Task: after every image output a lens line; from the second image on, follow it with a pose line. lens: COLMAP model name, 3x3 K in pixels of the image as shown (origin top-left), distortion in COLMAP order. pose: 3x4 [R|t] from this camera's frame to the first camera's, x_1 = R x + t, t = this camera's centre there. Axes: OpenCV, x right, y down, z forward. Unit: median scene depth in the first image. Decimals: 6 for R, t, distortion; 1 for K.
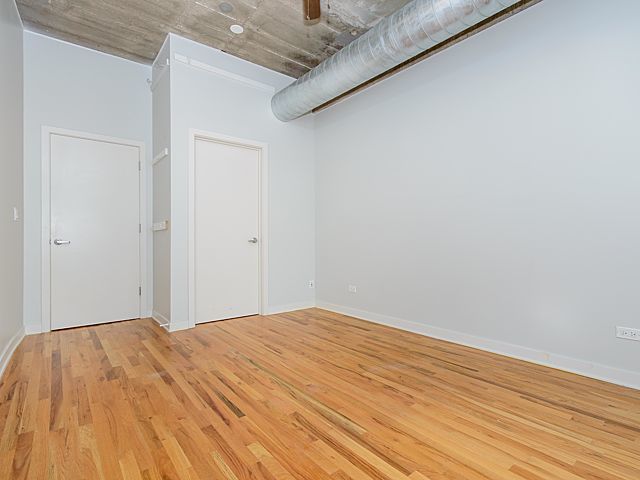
lens RADIAL K [[332.8, 0, 320.0], [0, 332.8, 240.0], [0, 0, 1]] dist [0.002148, 0.000269]
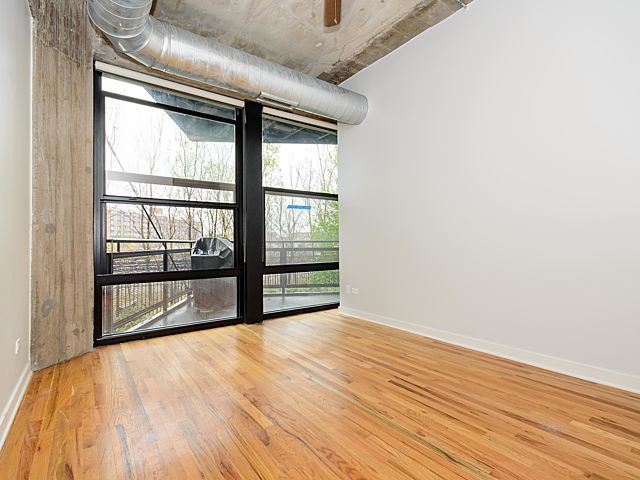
lens RADIAL K [[332.8, 0, 320.0], [0, 332.8, 240.0], [0, 0, 1]] dist [0.002148, 0.000269]
pose [[-0.998897, 0.018222, 0.043266, -0.024924], [0.017235, 0.999585, -0.023087, 0.004232], [-0.043669, -0.022315, -0.998797, 2.132509]]
